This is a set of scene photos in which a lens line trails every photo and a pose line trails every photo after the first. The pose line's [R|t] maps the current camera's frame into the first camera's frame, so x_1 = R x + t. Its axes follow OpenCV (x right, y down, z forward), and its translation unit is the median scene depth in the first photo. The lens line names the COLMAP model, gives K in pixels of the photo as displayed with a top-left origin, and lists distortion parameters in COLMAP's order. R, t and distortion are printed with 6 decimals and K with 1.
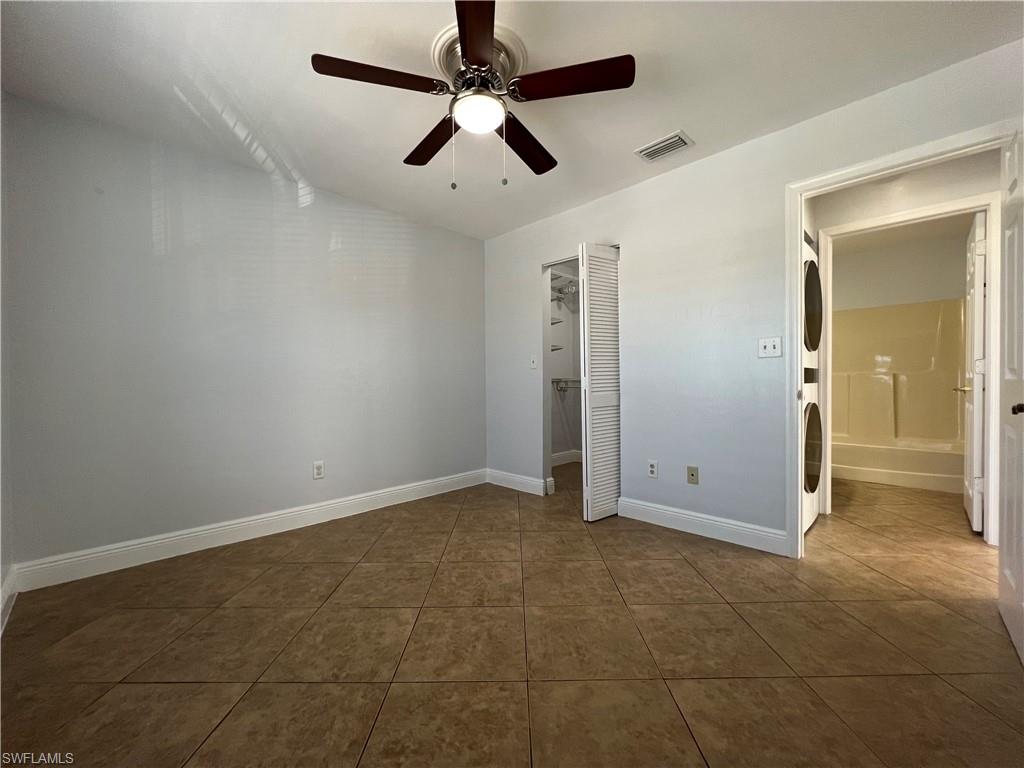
lens RADIAL K [[406.4, 0, 512.6], [0, 406.4, 386.1], [0, 0, 1]] dist [0.001866, 0.000392]
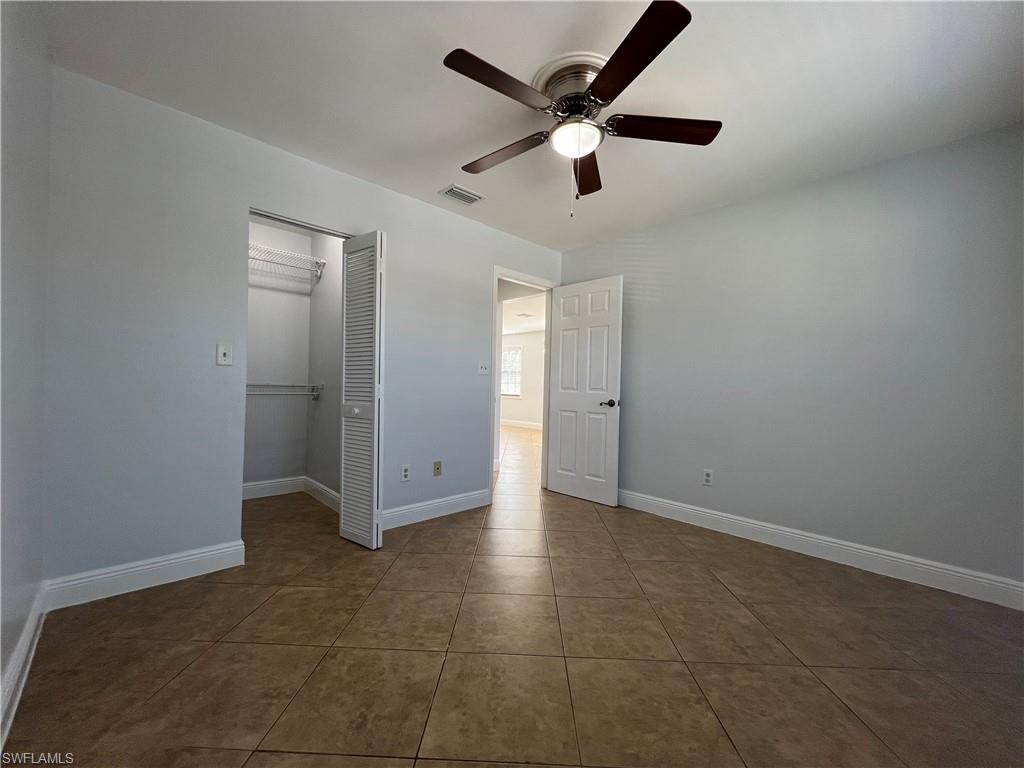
lens RADIAL K [[406.4, 0, 512.6], [0, 406.4, 386.1], [0, 0, 1]] dist [0.001866, 0.000392]
pose [[0.036669, 0.009267, 0.999285, -0.821906], [-0.009542, 0.999915, -0.008923, -0.016515], [-0.999282, -0.009208, 0.036754, 0.812259]]
